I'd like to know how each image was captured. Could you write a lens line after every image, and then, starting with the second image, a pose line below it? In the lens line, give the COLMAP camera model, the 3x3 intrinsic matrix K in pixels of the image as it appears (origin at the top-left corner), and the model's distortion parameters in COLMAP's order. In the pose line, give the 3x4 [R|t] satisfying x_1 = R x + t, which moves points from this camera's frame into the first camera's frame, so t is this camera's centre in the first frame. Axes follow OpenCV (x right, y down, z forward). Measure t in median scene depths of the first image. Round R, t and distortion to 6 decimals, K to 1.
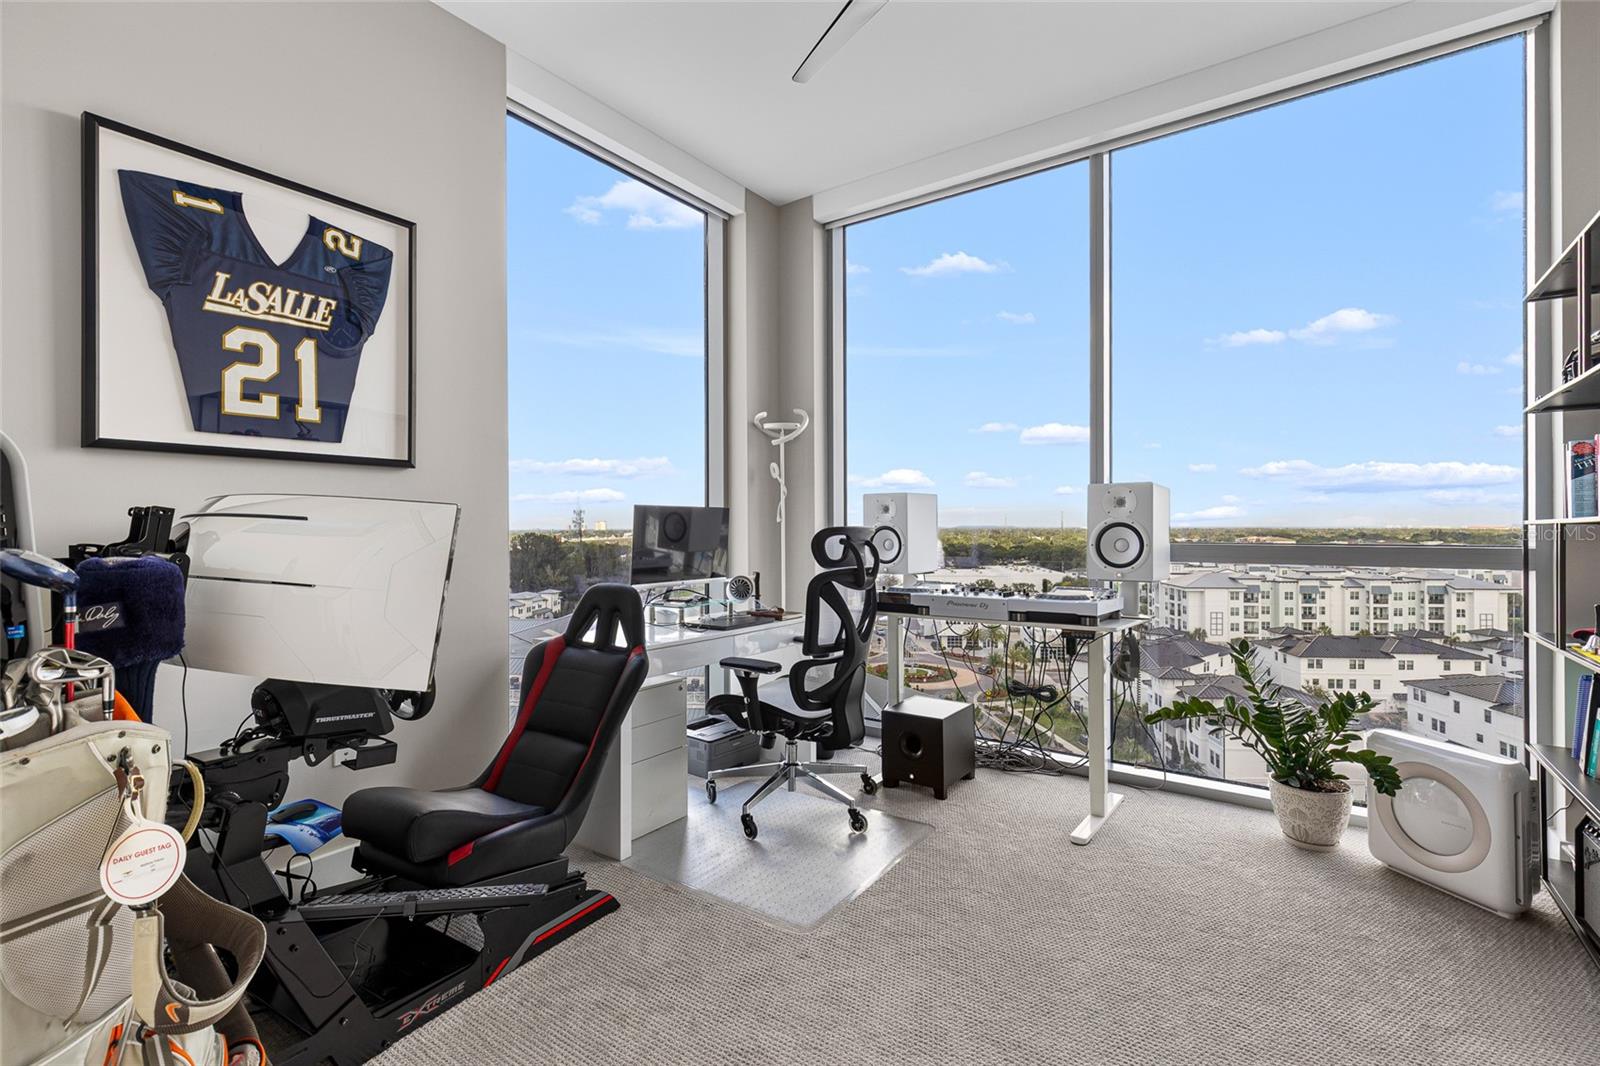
lens RADIAL K [[726.8, 0, 804.2], [0, 726.8, 519.4], [0, 0, 1]] dist [0.001040, -0.000368]
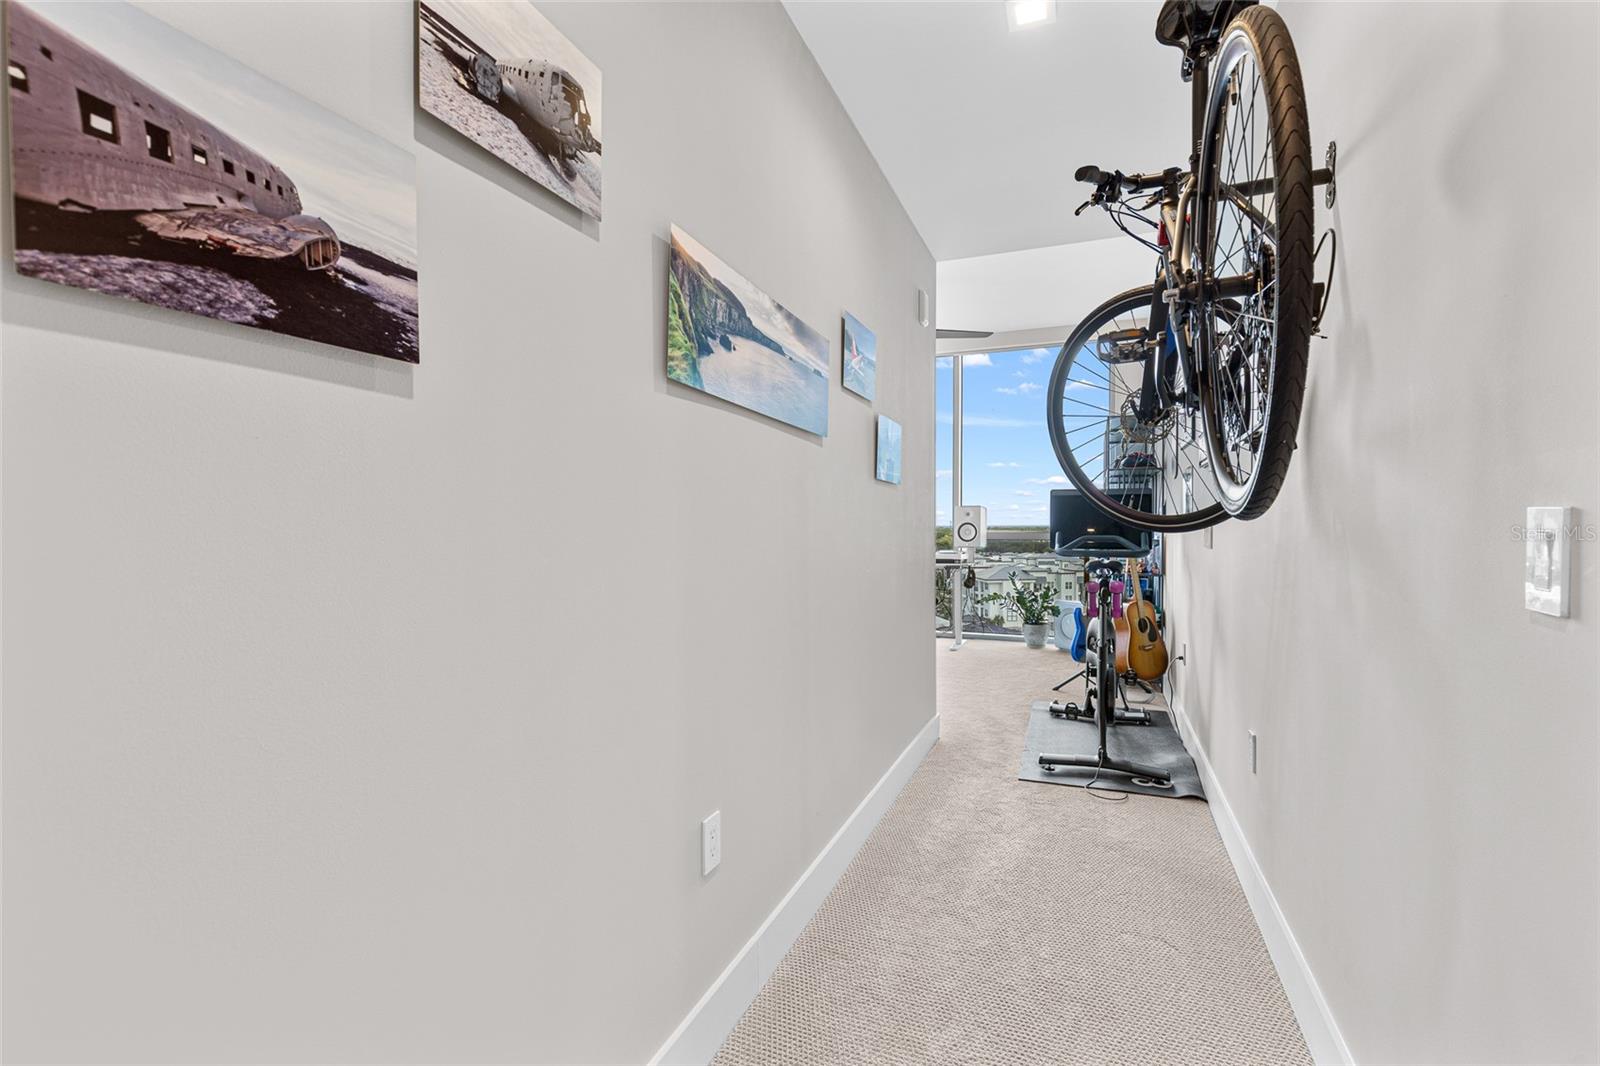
lens RADIAL K [[726.8, 0, 804.2], [0, 726.8, 519.4], [0, 0, 1]] dist [0.001040, -0.000368]
pose [[0.972198, 0.003294, 0.234138, -0.640654], [-0.003703, 0.999992, 0.001305, -0.007167], [-0.234132, -0.002136, 0.972202, -1.185779]]
